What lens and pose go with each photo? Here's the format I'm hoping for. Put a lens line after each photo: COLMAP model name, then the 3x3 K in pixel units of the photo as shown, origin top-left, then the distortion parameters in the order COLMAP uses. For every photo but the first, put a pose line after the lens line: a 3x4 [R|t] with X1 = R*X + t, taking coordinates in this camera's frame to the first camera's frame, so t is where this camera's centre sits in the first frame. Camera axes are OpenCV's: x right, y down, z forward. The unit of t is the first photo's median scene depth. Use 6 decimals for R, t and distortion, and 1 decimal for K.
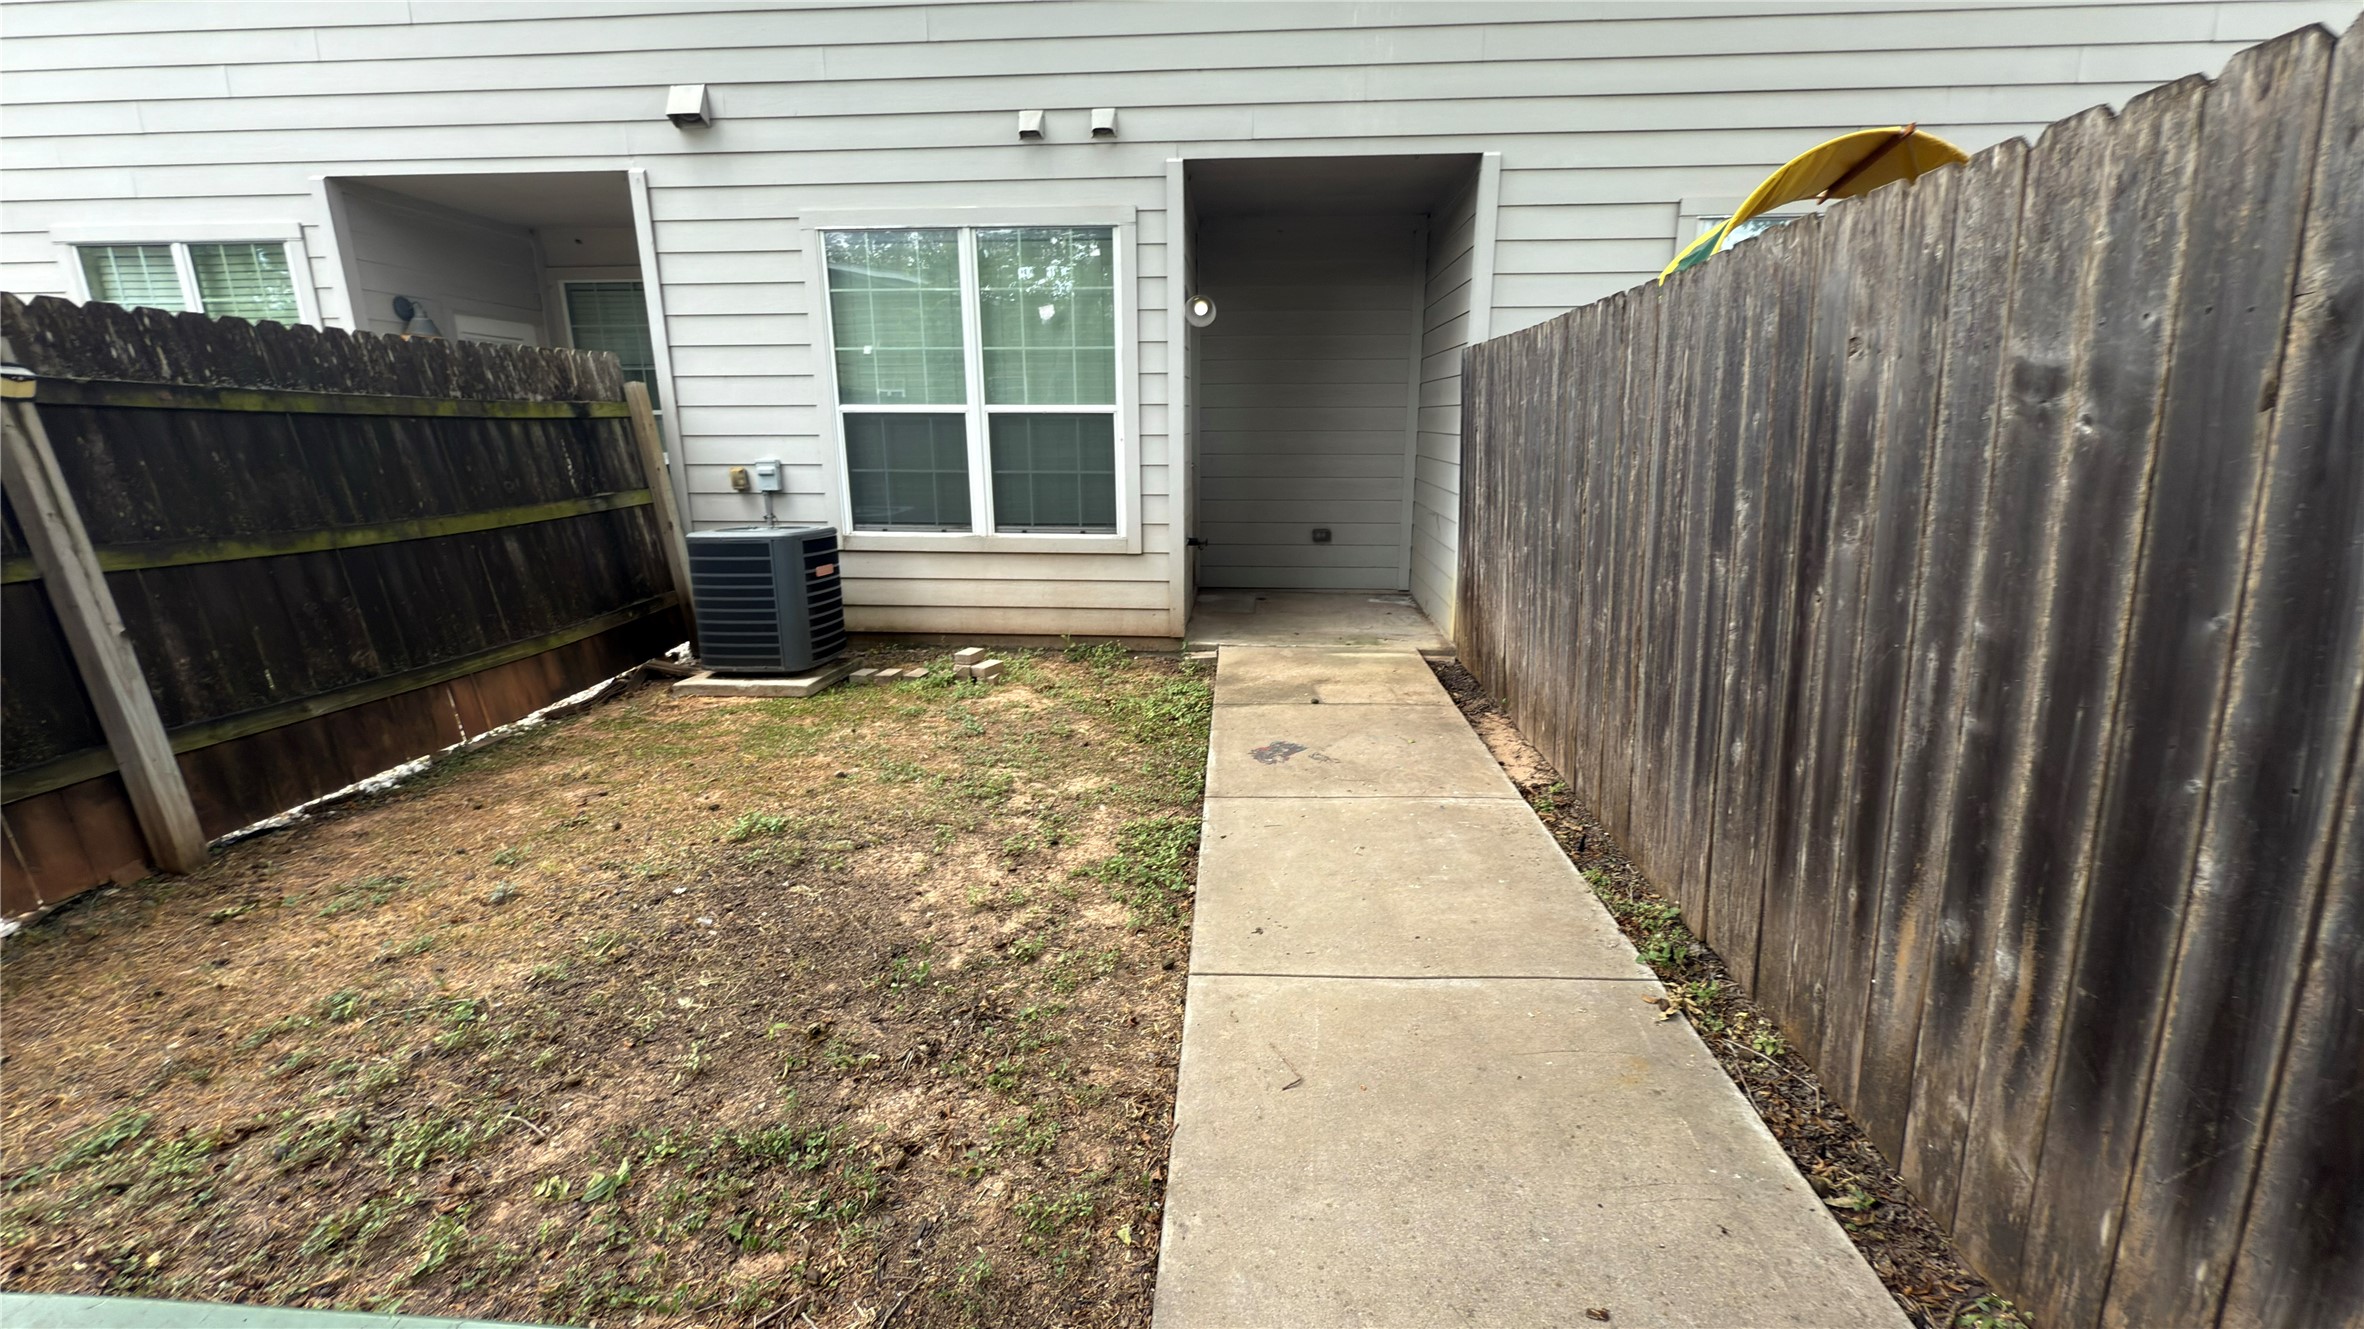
lens RADIAL K [[942.1, 0, 1182.0], [0, 942.1, 664.5], [0, 0, 1]] dist [0.000812, 0.000242]
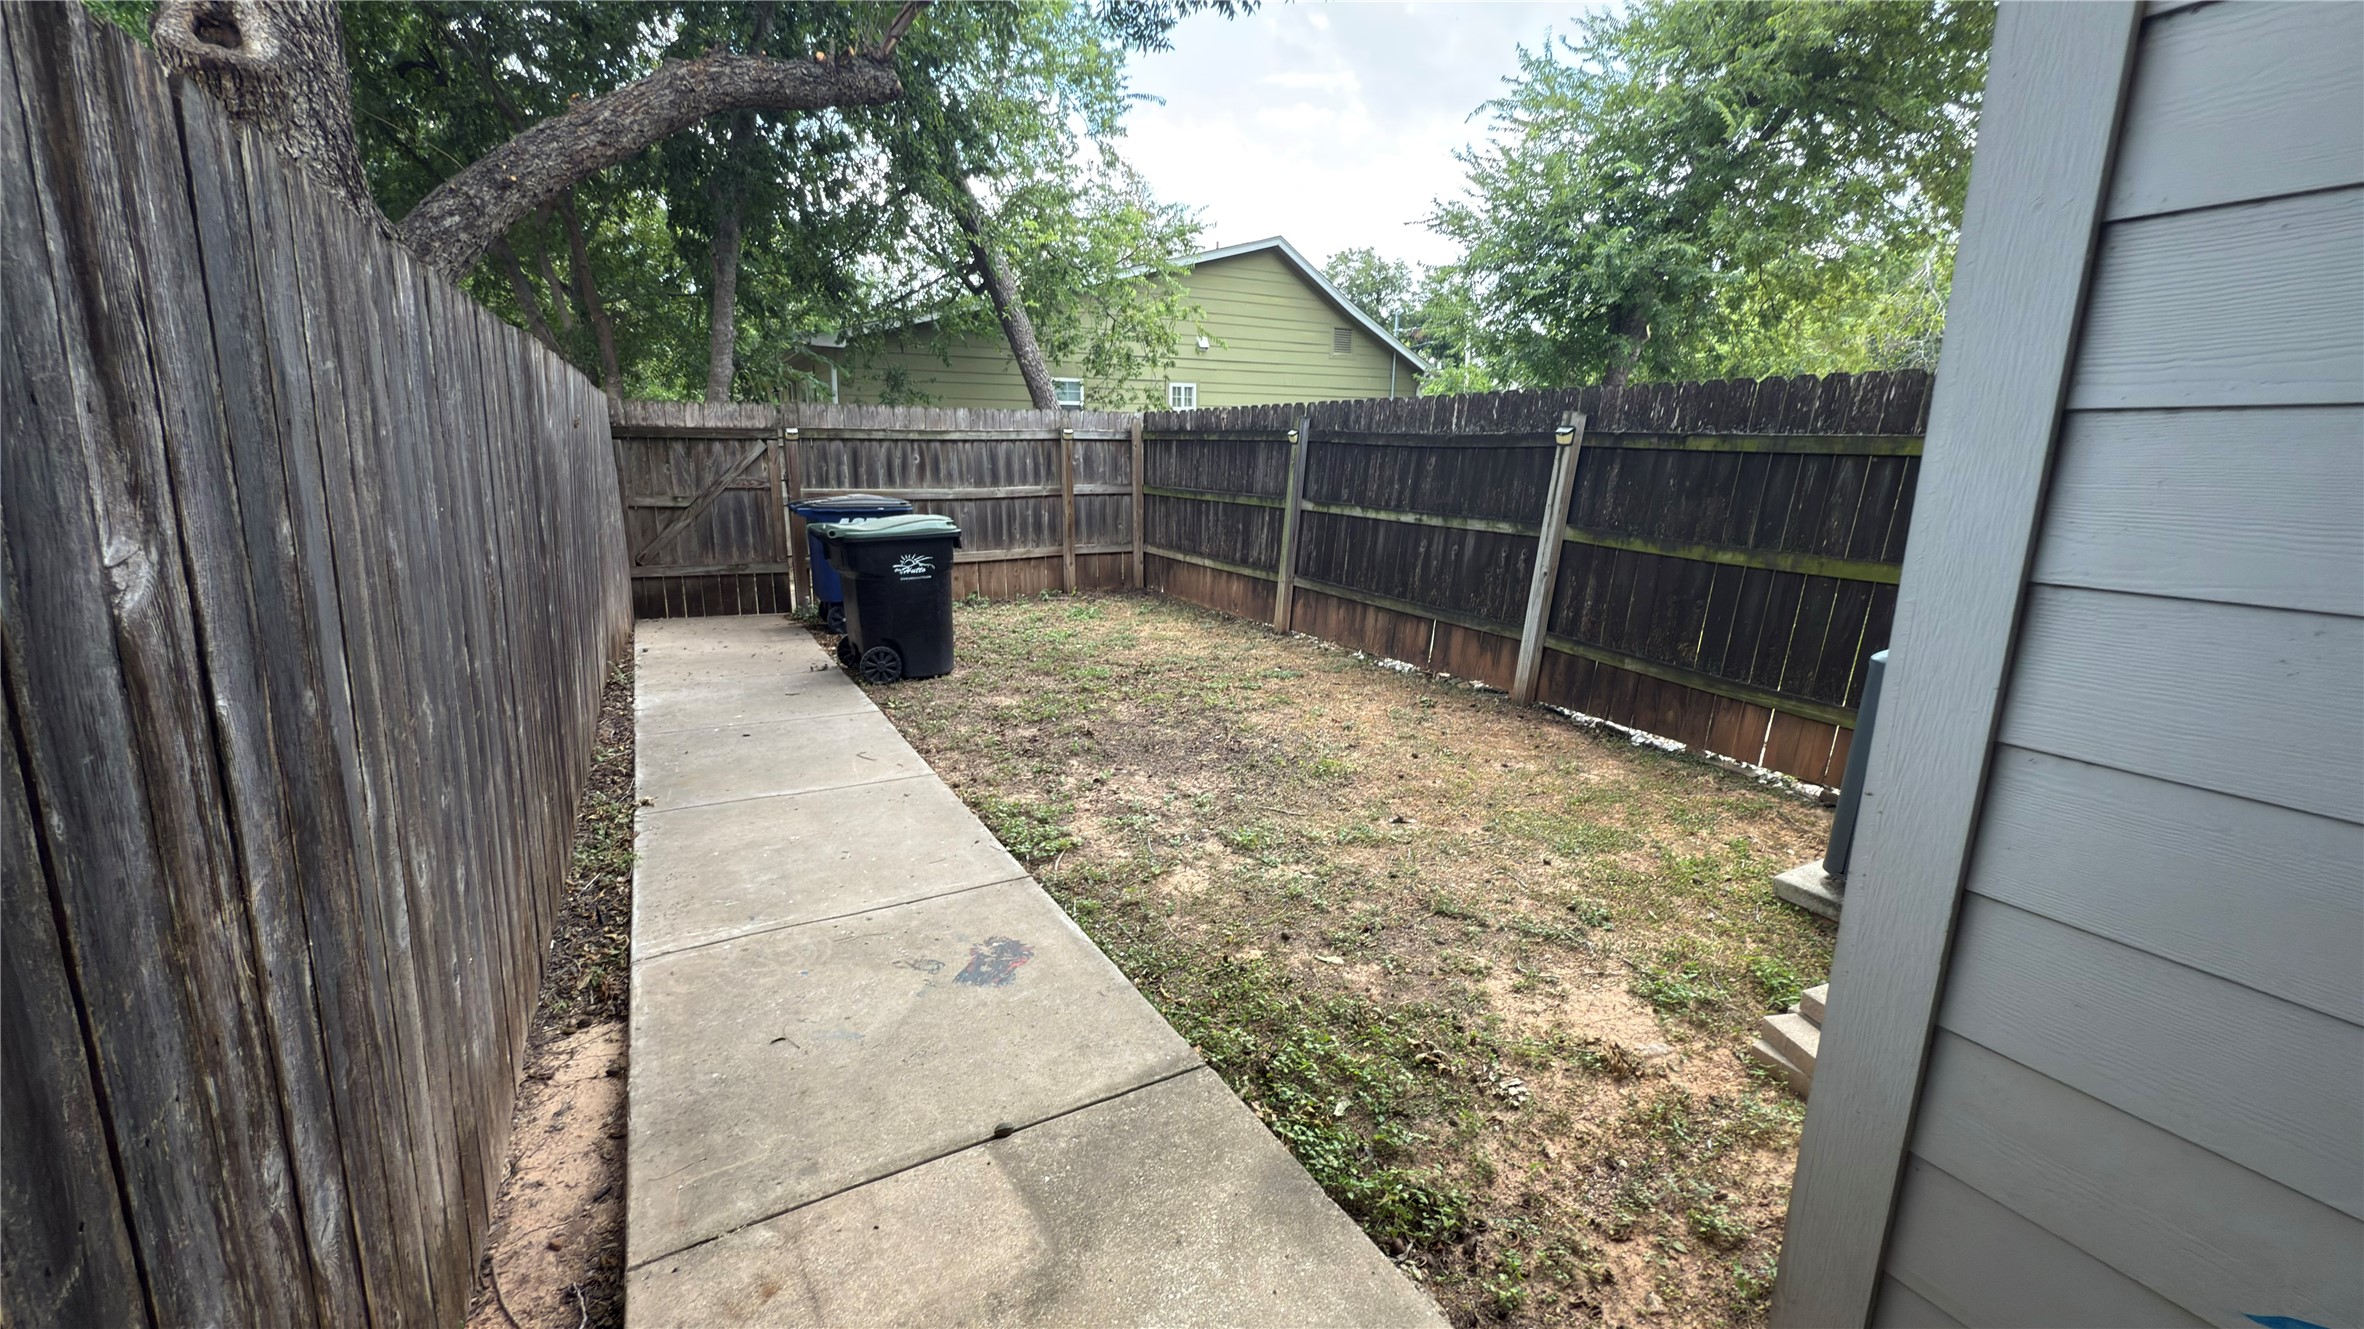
lens RADIAL K [[942.1, 0, 1182.0], [0, 942.1, 664.5], [0, 0, 1]] dist [0.000812, 0.000242]
pose [[-0.839260, 0.122887, -0.529662, 0.351413], [-0.138860, 0.893382, 0.427300, -0.440591], [0.525700, 0.432165, -0.732716, 1.628288]]
